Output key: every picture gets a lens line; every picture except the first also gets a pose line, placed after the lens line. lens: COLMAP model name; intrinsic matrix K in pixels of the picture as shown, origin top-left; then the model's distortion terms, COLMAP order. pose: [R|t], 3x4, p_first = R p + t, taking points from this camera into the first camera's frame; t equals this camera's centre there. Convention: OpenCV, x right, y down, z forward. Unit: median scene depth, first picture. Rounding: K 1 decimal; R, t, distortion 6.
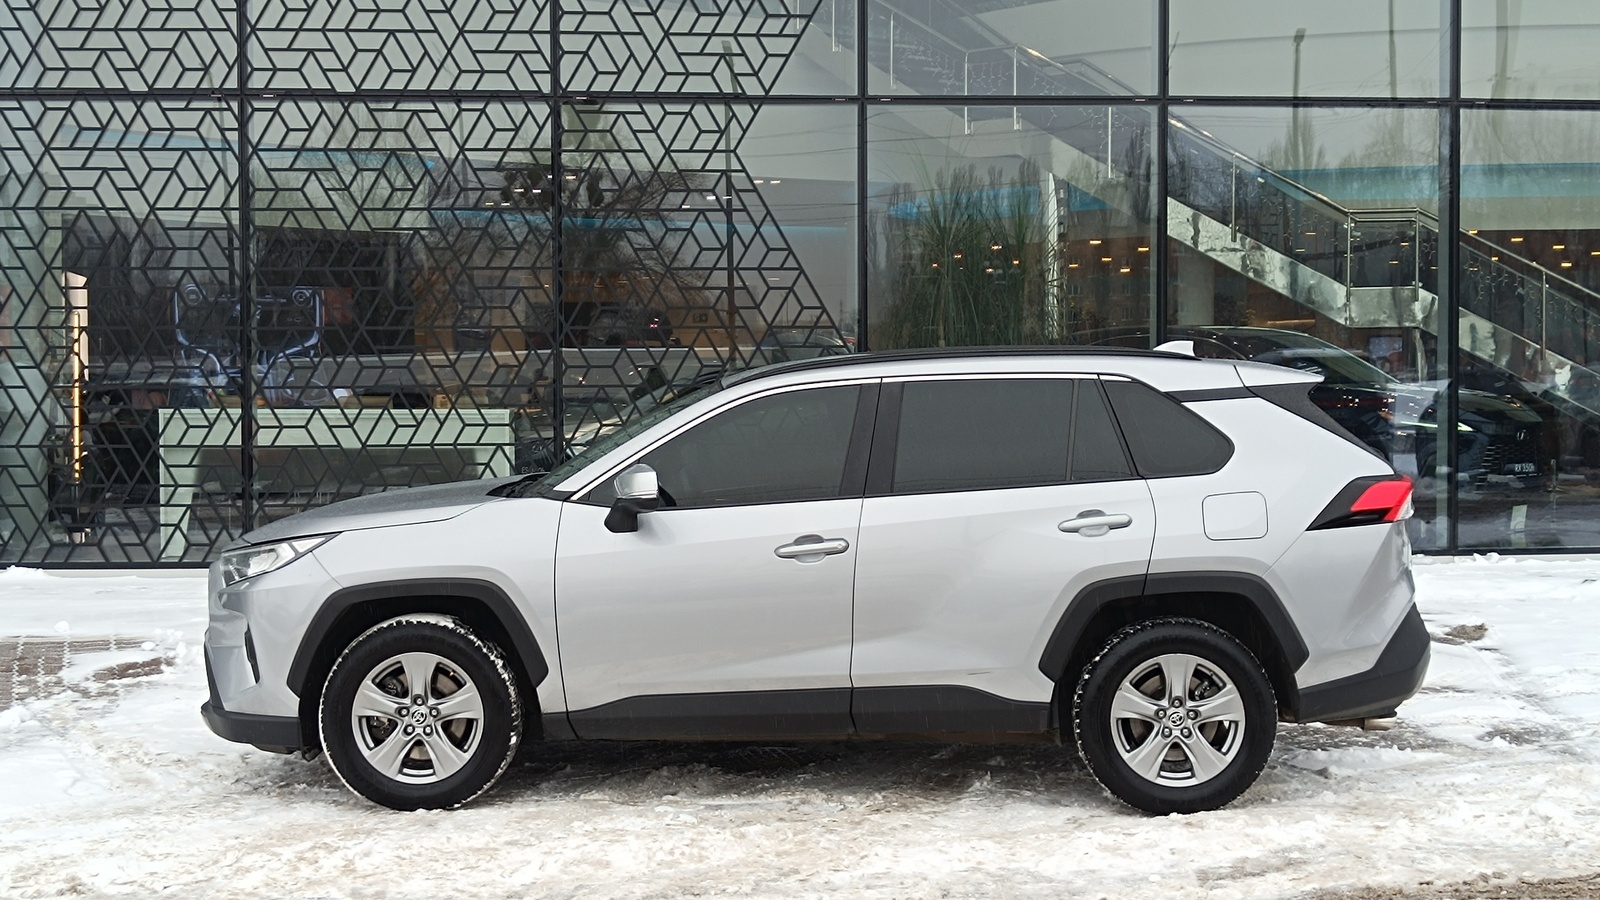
lens RADIAL K [[2264.9, 0, 805.5], [0, 2264.9, 446.2], [0, 0, 1]] dist [0.146341, -0.636176]
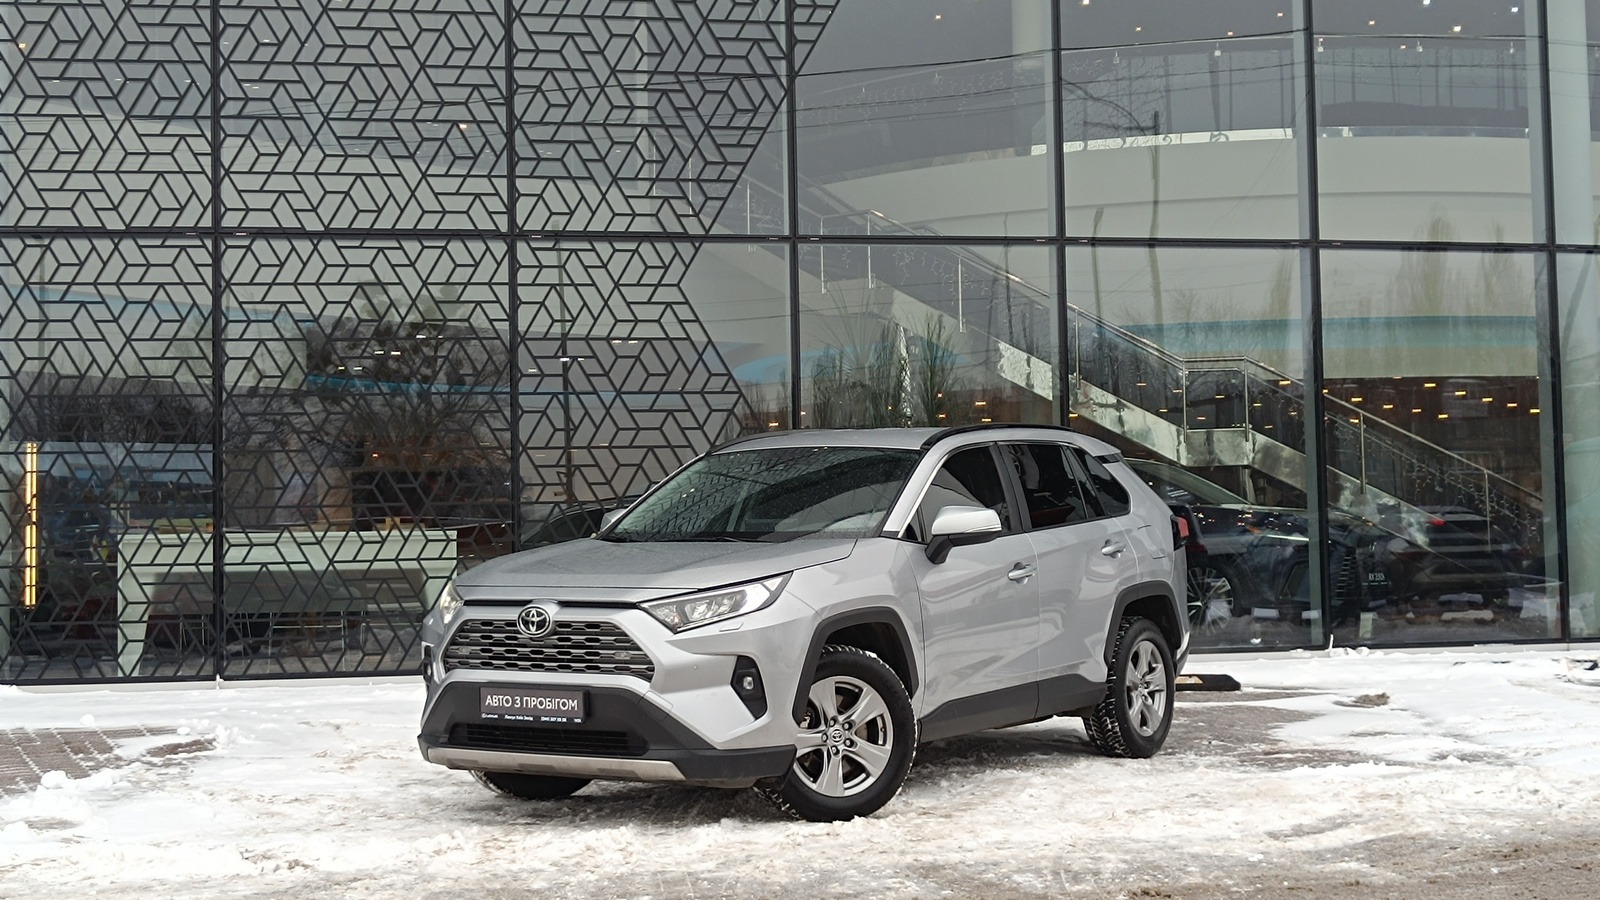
lens RADIAL K [[2264.9, 0, 805.5], [0, 2264.9, 446.2], [0, 0, 1]] dist [0.146341, -0.636176]
pose [[0.993617, -0.009415, 0.112409, -0.094035], [0.019159, 0.996117, -0.085925, 0.041376], [-0.111163, 0.087530, 0.989940, -0.073610]]
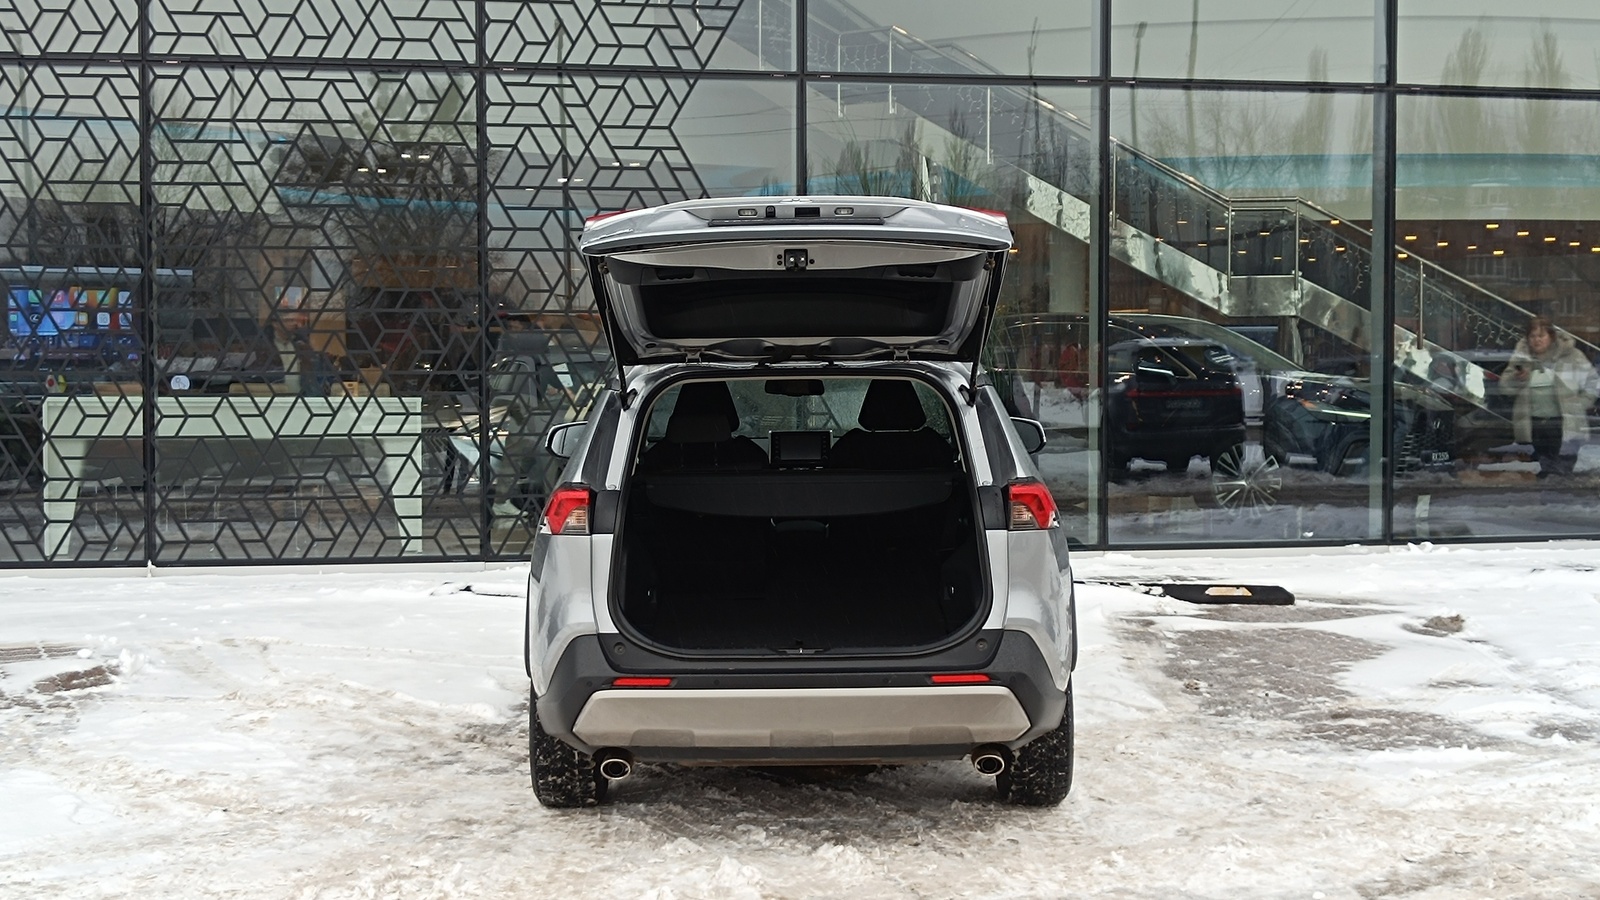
lens RADIAL K [[2264.9, 0, 805.5], [0, 2264.9, 446.2], [0, 0, 1]] dist [0.146341, -0.636176]
pose [[0.994671, -0.001875, 0.103080, -0.073656], [0.001381, 0.999987, 0.004859, -0.000293], [-0.103088, -0.004691, 0.994661, 0.041485]]
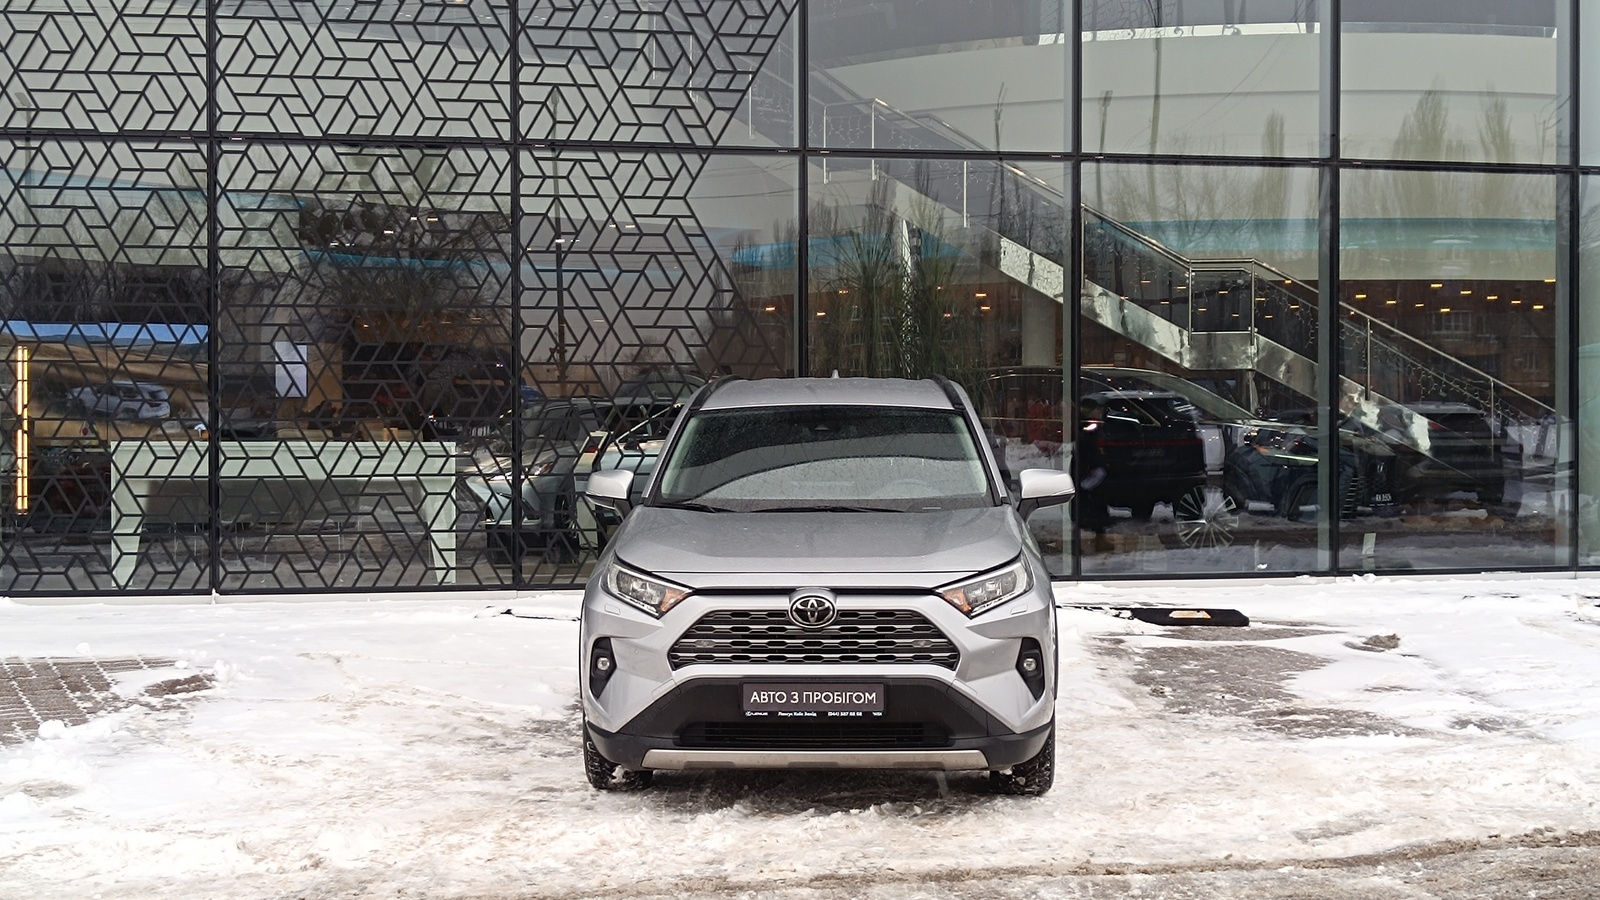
lens RADIAL K [[2264.8, 0, 800.0], [0, 2264.8, 450.0], [0, 0, 1]] dist [0.143308, -0.604044]
pose [[0.993200, 0.000276, 0.116419, -0.101659], [0.001828, 0.999837, -0.017968, 0.006830], [-0.116405, 0.018058, 0.993038, -0.056376]]
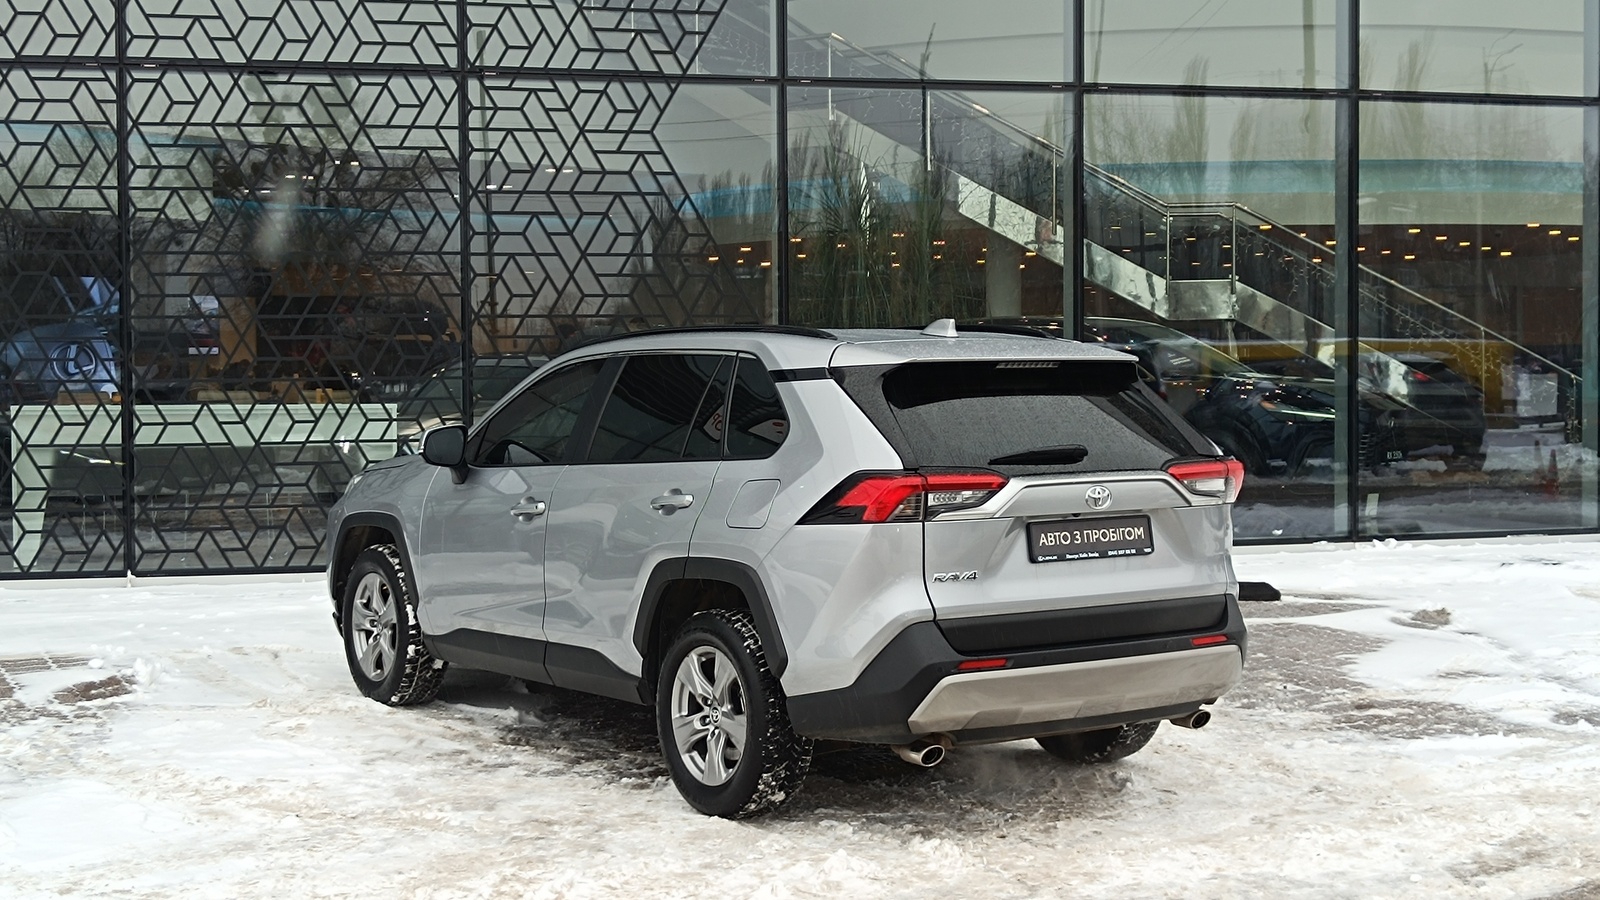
lens RADIAL K [[2263.7, 0, 821.2], [0, 2263.7, 438.9], [0, 0, 1]] dist [0.137915, -0.580088]
pose [[0.986469, -0.009077, 0.163698, -0.119422], [0.009519, 0.999953, -0.001918, 0.001975], [-0.163673, 0.003450, 0.986509, 0.044302]]
